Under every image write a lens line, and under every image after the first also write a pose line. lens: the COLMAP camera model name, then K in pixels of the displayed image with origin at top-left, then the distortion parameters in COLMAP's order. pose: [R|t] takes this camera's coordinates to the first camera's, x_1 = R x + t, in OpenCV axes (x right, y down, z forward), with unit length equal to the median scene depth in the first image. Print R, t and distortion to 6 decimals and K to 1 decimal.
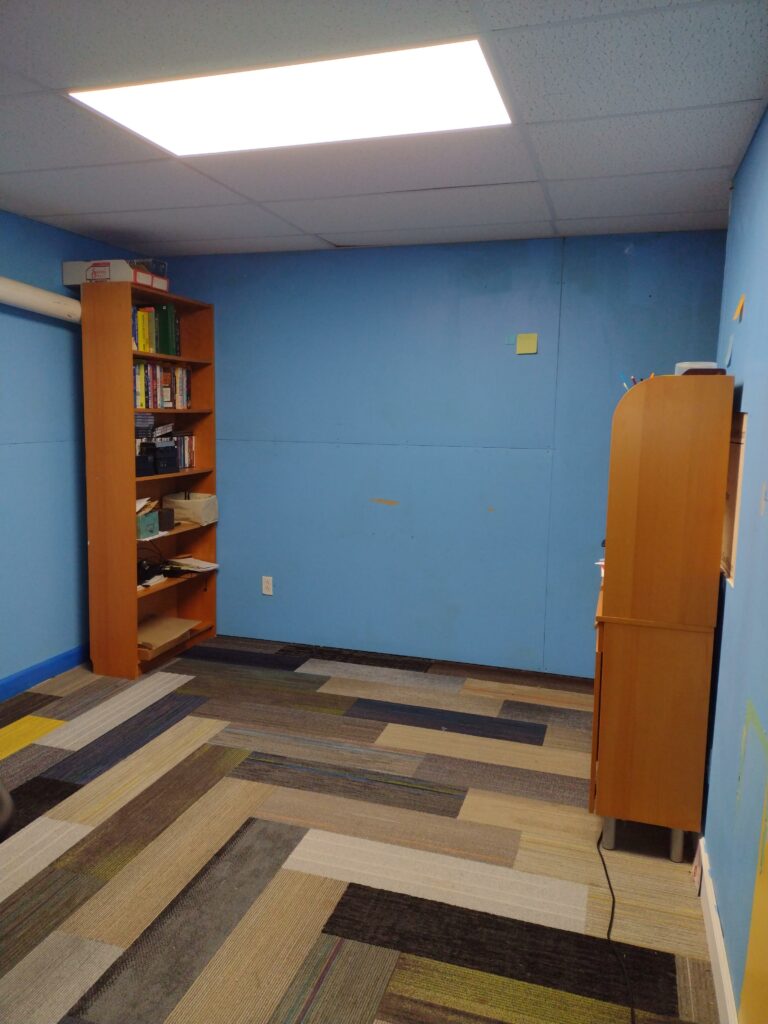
lens RADIAL K [[752.2, 0, 384.0], [0, 752.2, 512.0], [0, 0, 1]] dist [0.003953, 0.000689]
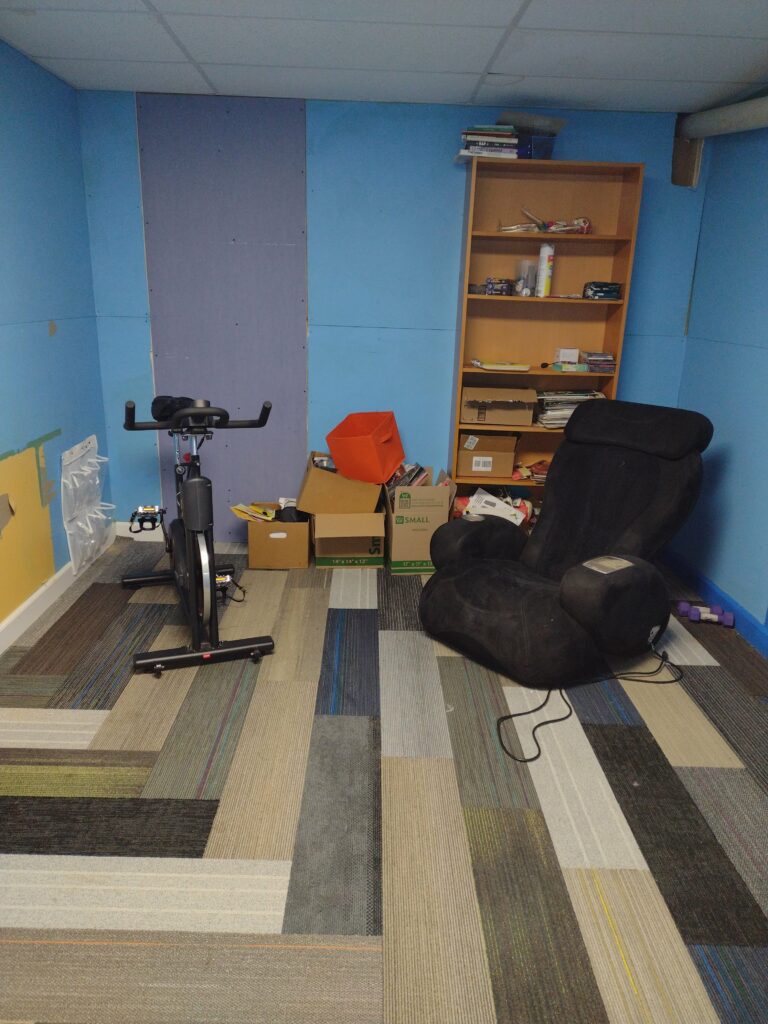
lens RADIAL K [[752.2, 0, 384.0], [0, 752.2, 512.0], [0, 0, 1]] dist [0.003953, 0.000689]
pose [[-0.948154, 0.043781, -0.314782, 0.010947], [-0.094096, 0.907386, 0.409629, -0.237014], [0.303563, 0.418011, -0.856222, 1.710399]]
